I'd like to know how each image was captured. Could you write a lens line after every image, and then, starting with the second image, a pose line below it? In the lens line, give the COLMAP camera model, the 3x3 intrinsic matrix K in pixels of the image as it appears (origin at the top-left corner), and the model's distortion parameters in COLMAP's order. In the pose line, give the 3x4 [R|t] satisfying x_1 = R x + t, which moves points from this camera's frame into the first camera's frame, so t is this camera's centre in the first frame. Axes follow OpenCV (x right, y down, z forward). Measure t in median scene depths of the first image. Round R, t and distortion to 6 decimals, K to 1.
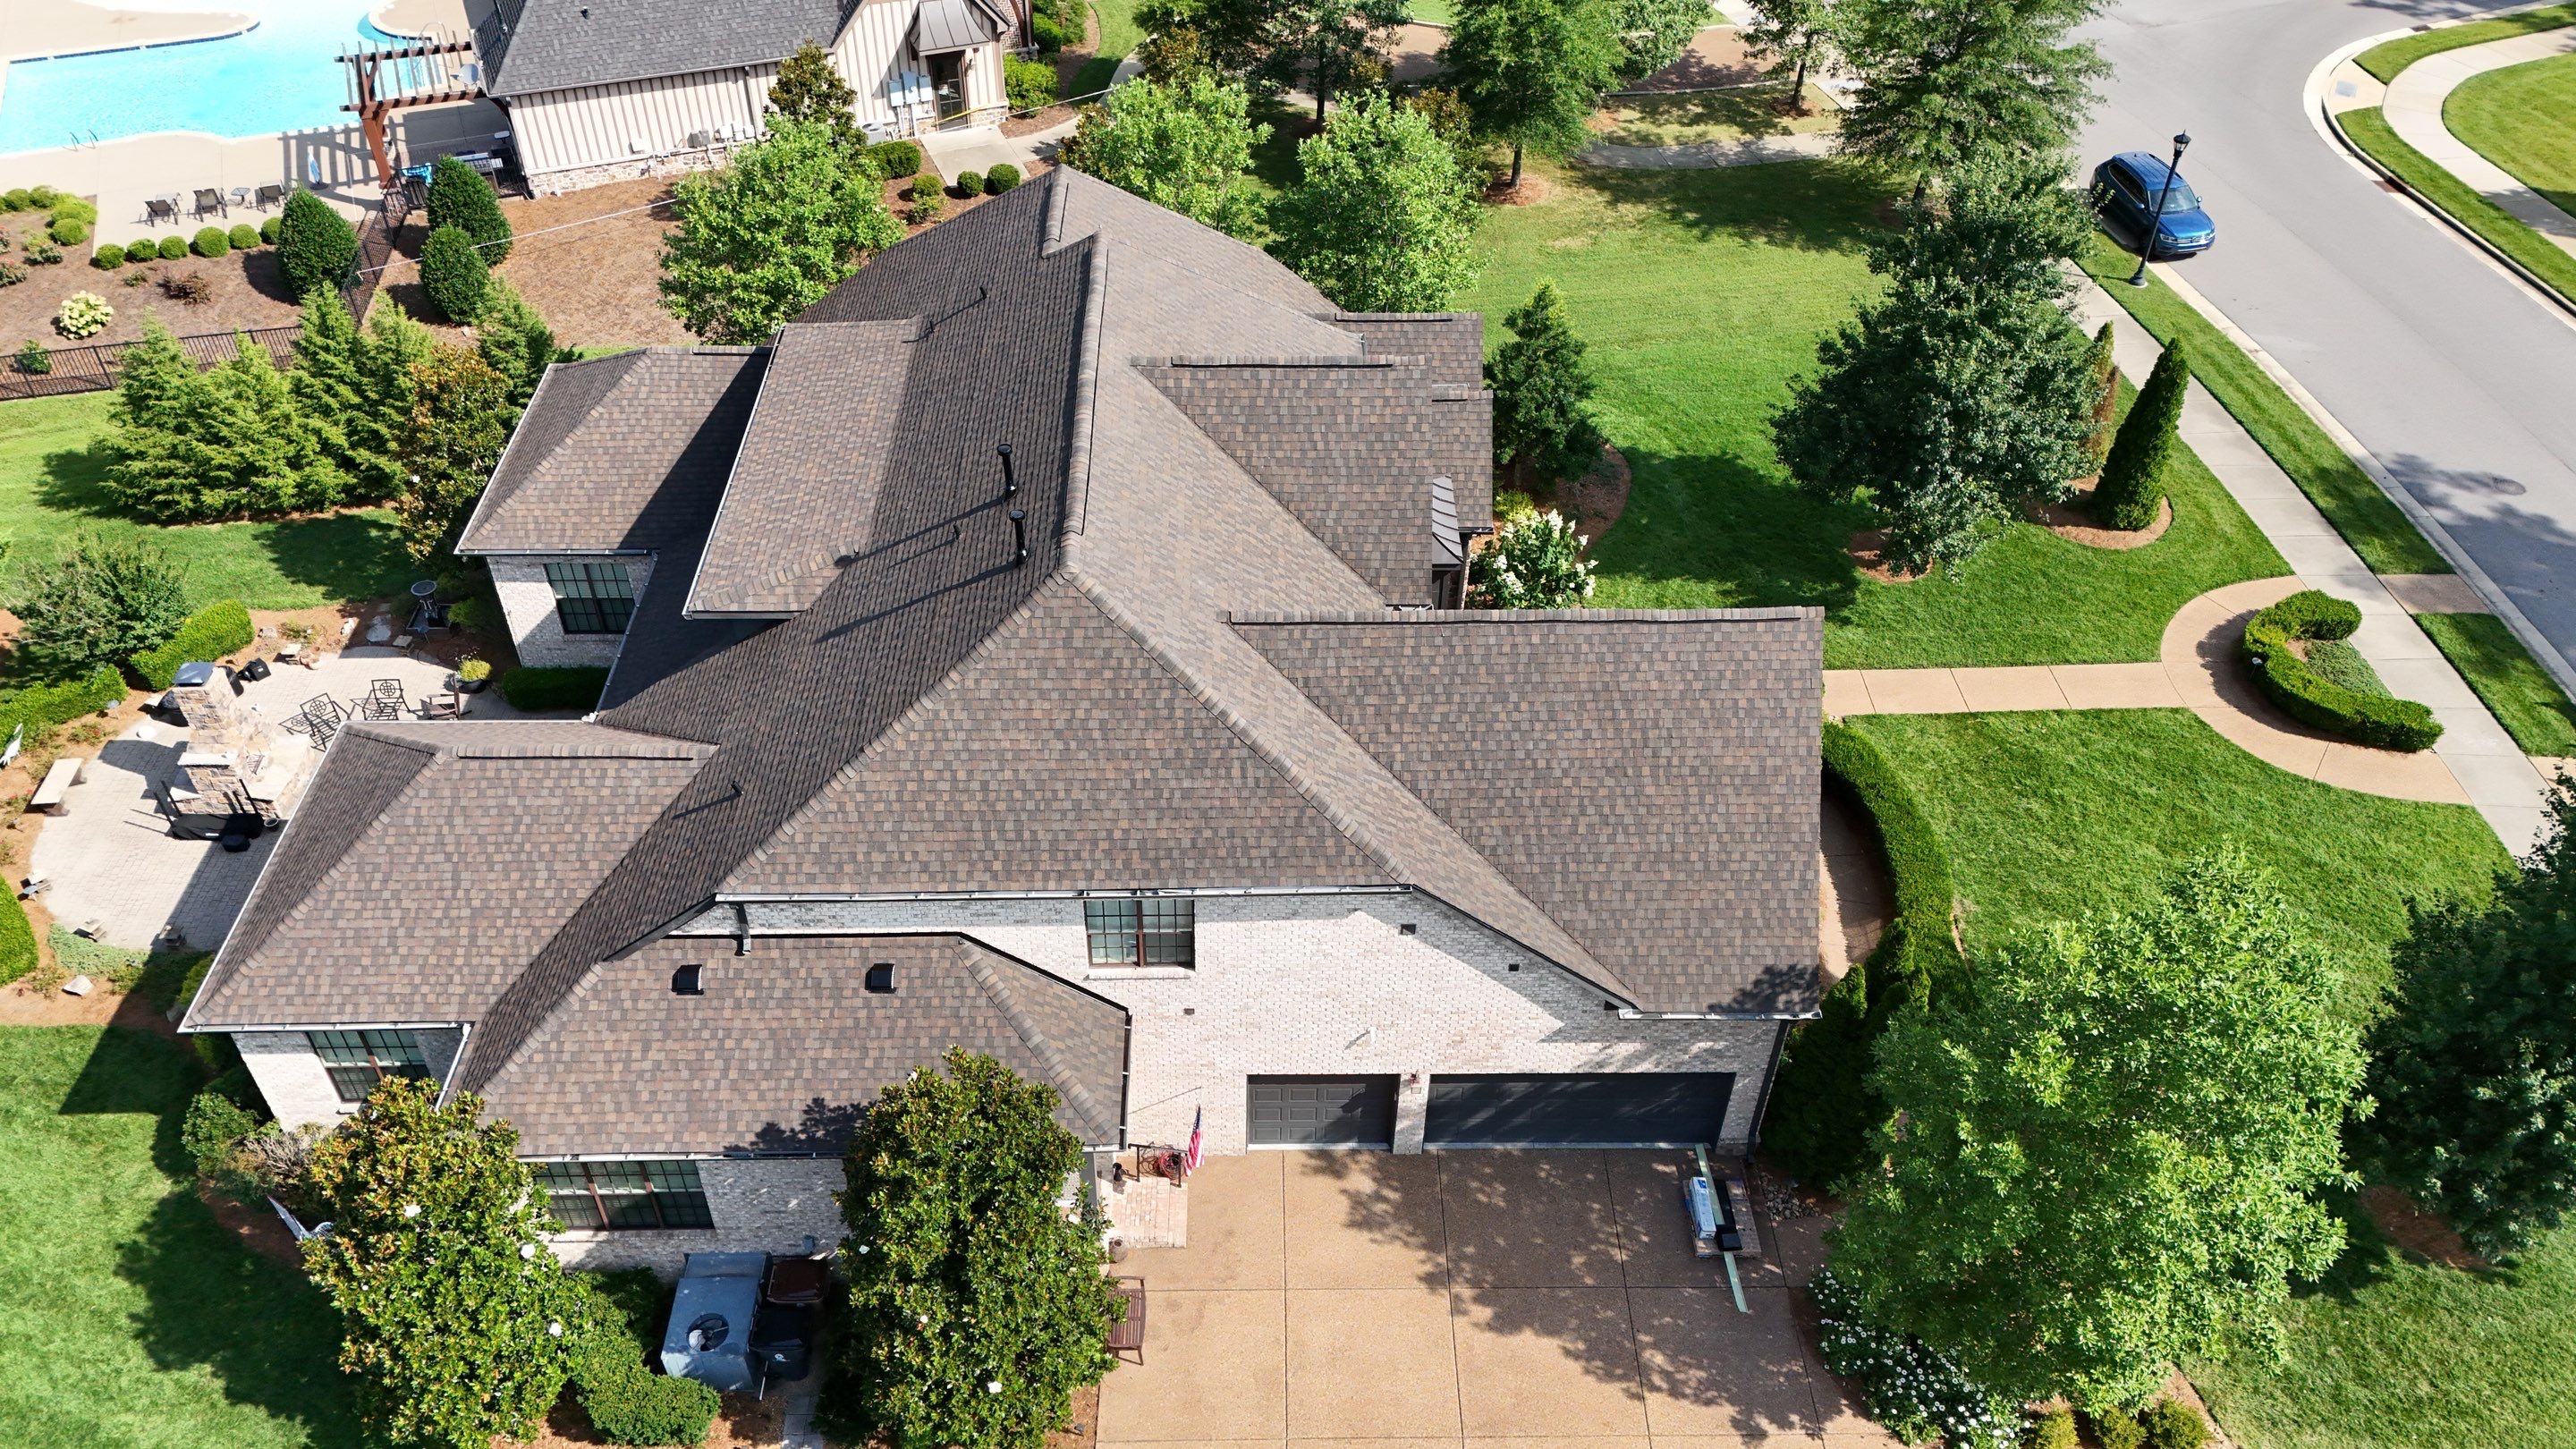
lens RADIAL K [[1871.2, 0, 1282.7], [0, 1871.2, 723.1], [0, 0, 1]] dist [0.073420, -0.061669]
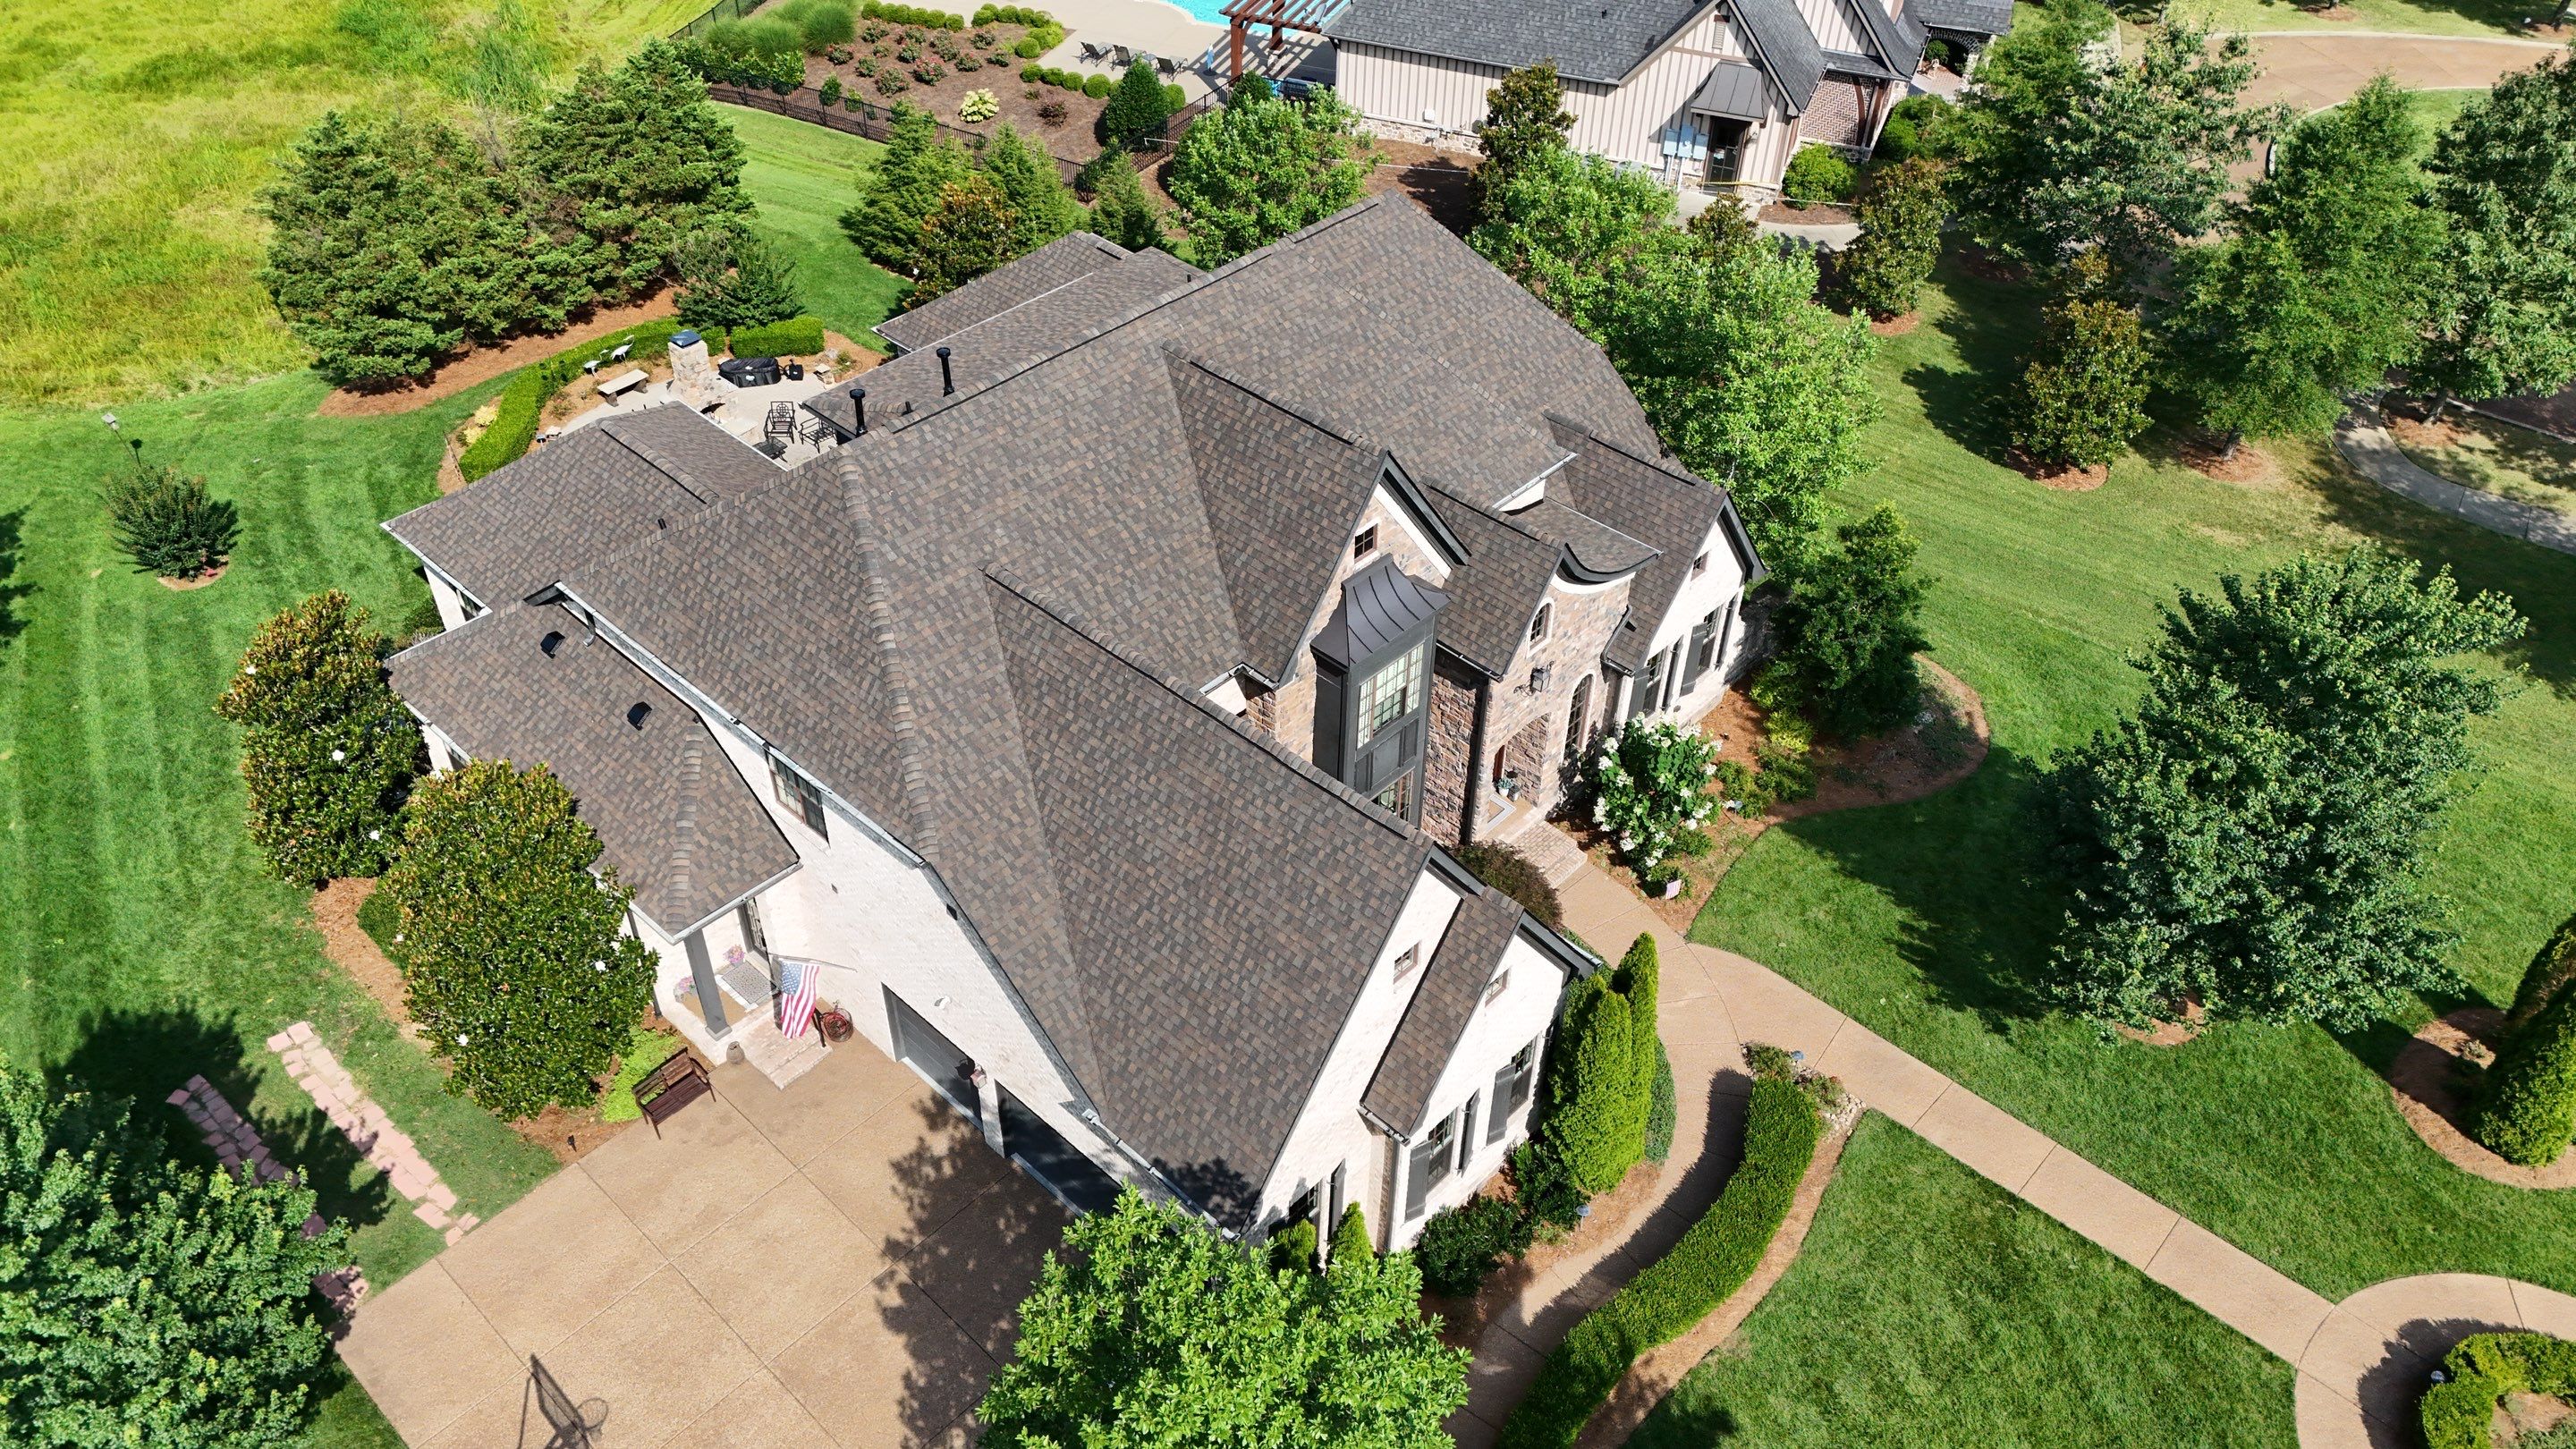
lens RADIAL K [[1871.2, 0, 1300.2], [0, 1871.2, 741.5], [0, 0, 1]] dist [0.073420, -0.061669]
pose [[0.715642, 0.458569, -0.526851, 0.481096], [-0.470110, 0.874101, 0.122246, -0.126556], [0.516579, 0.160194, 0.841121, 0.159789]]
